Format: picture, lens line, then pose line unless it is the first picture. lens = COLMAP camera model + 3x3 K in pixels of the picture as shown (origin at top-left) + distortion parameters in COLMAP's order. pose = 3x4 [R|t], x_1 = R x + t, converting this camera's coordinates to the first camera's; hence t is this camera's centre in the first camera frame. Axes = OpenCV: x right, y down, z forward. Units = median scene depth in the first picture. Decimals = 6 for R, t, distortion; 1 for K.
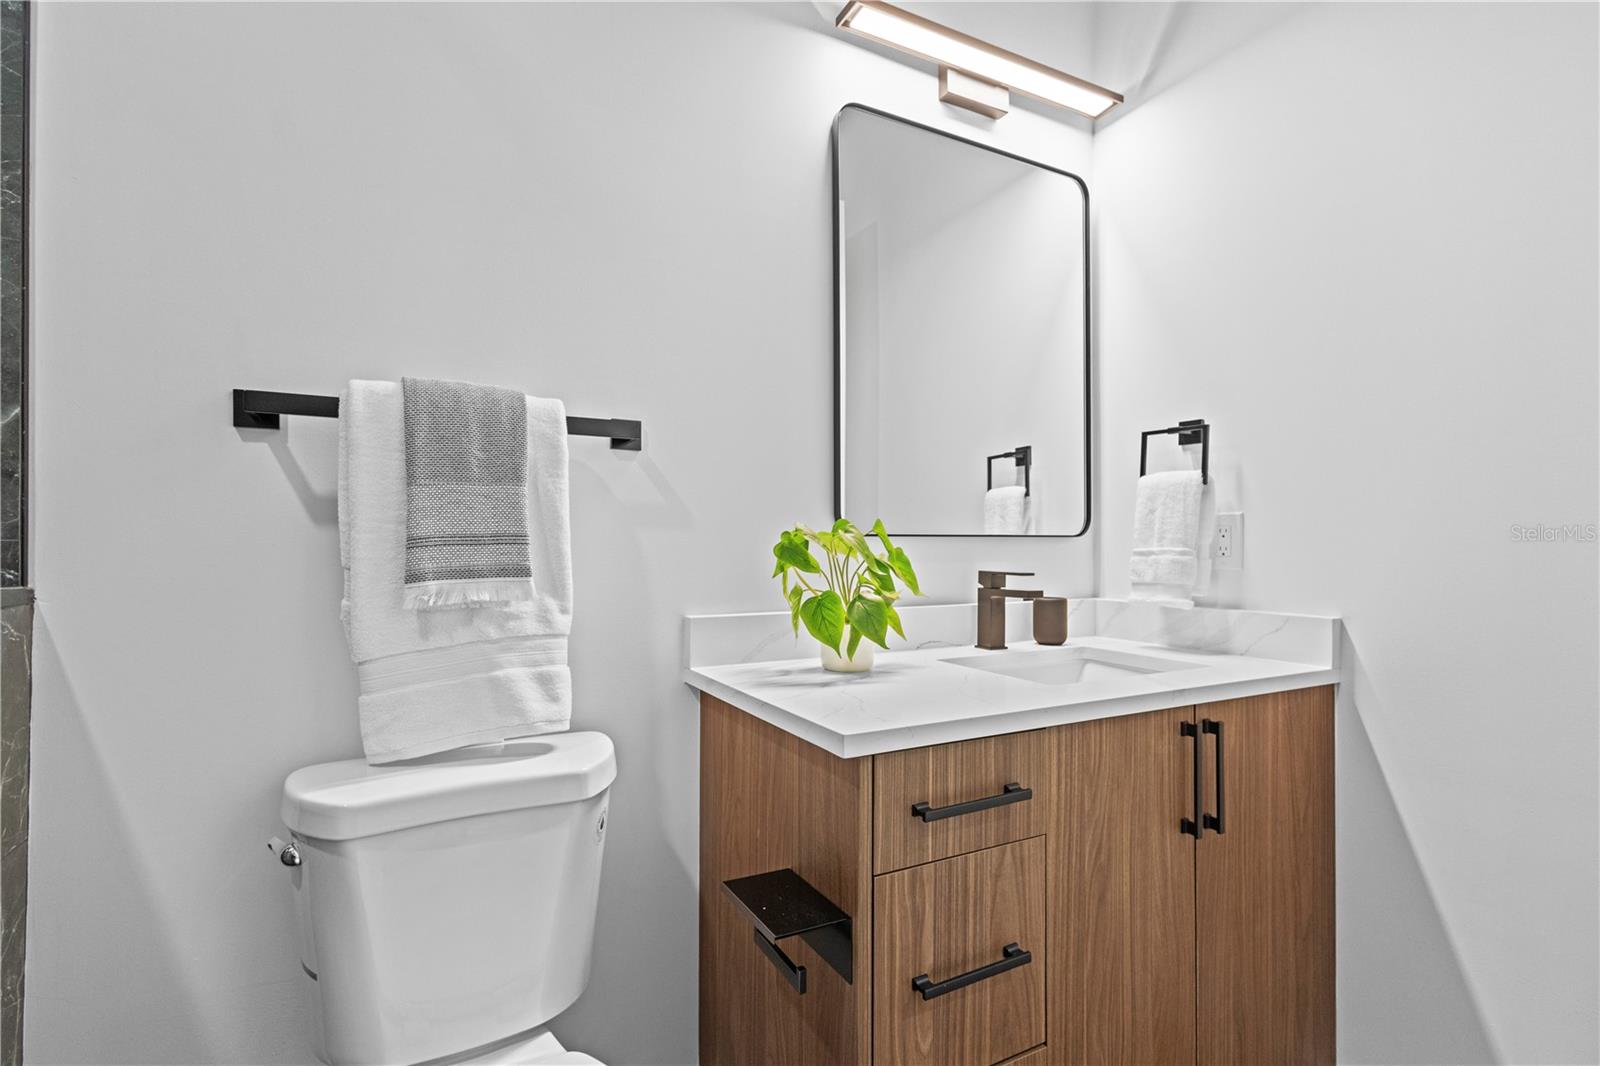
lens RADIAL K [[753.6, 0, 799.8], [0, 753.6, 527.1], [0, 0, 1]] dist [0.009190, -0.000239]
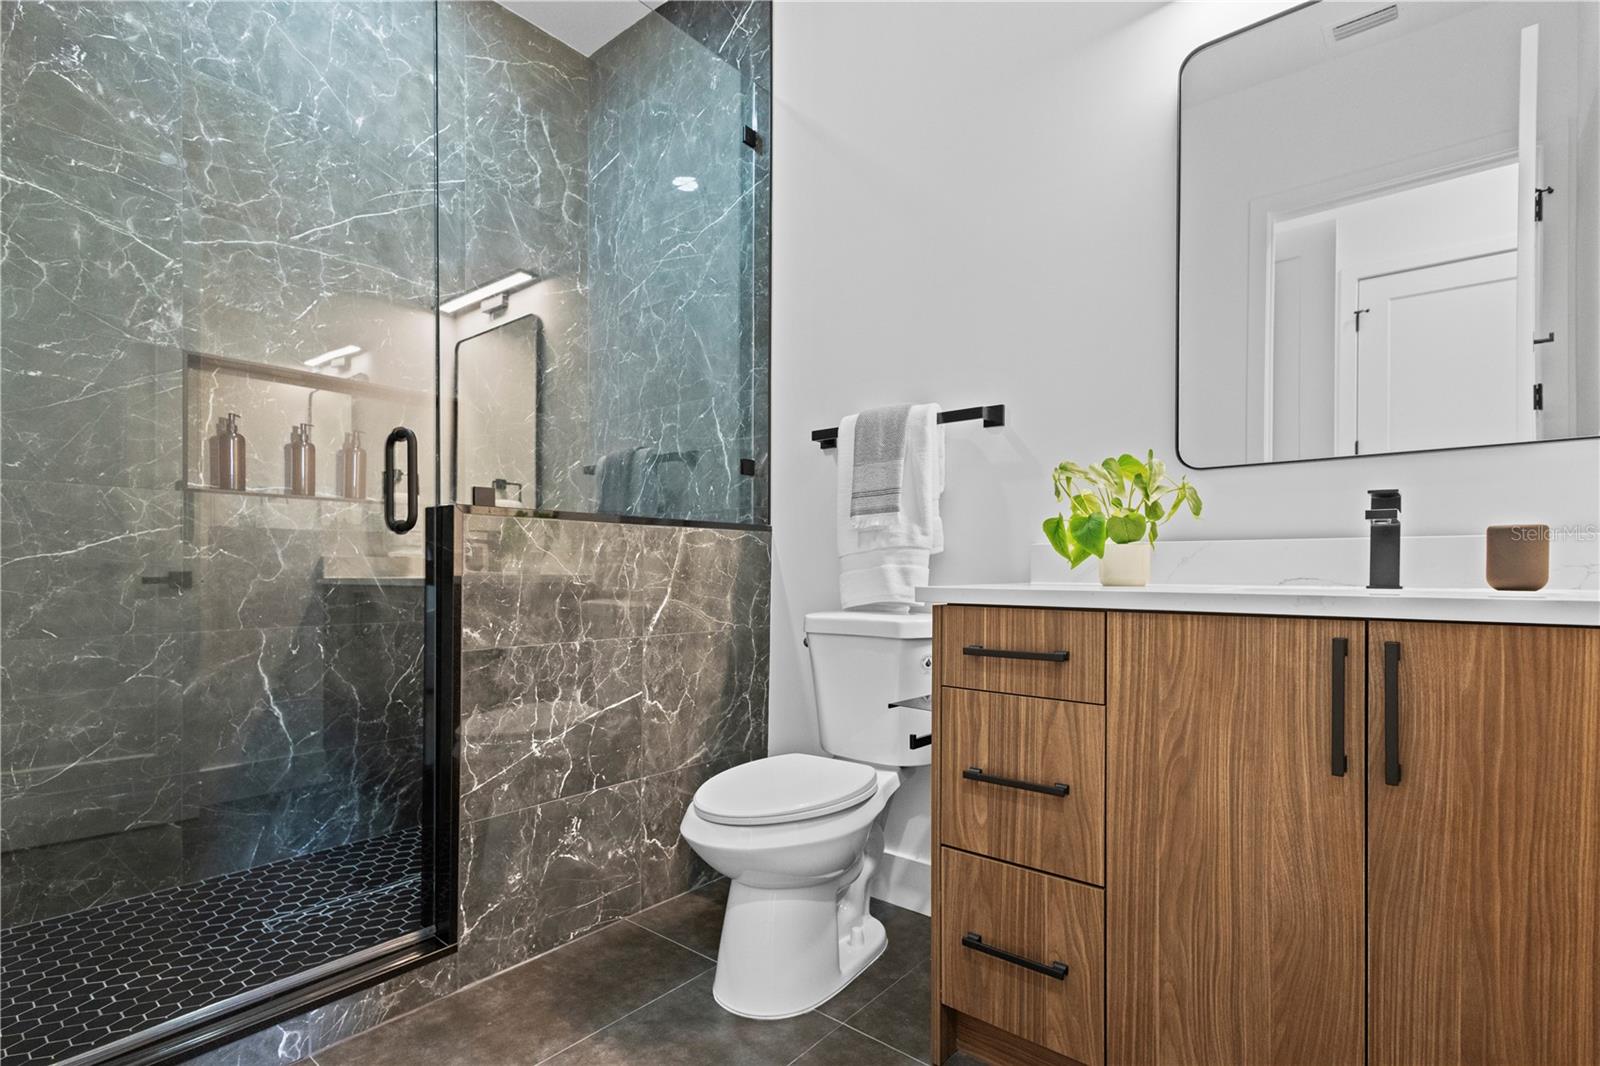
lens RADIAL K [[754.9, 0, 800.1], [0, 754.9, 568.5], [0, 0, 1]] dist [0.001330, 0.000011]
pose [[0.357092, -0.003820, -0.934061, 1.168982], [0.018365, 0.999827, 0.002932, 0.186122], [0.933889, -0.018201, 0.357100, 0.177076]]
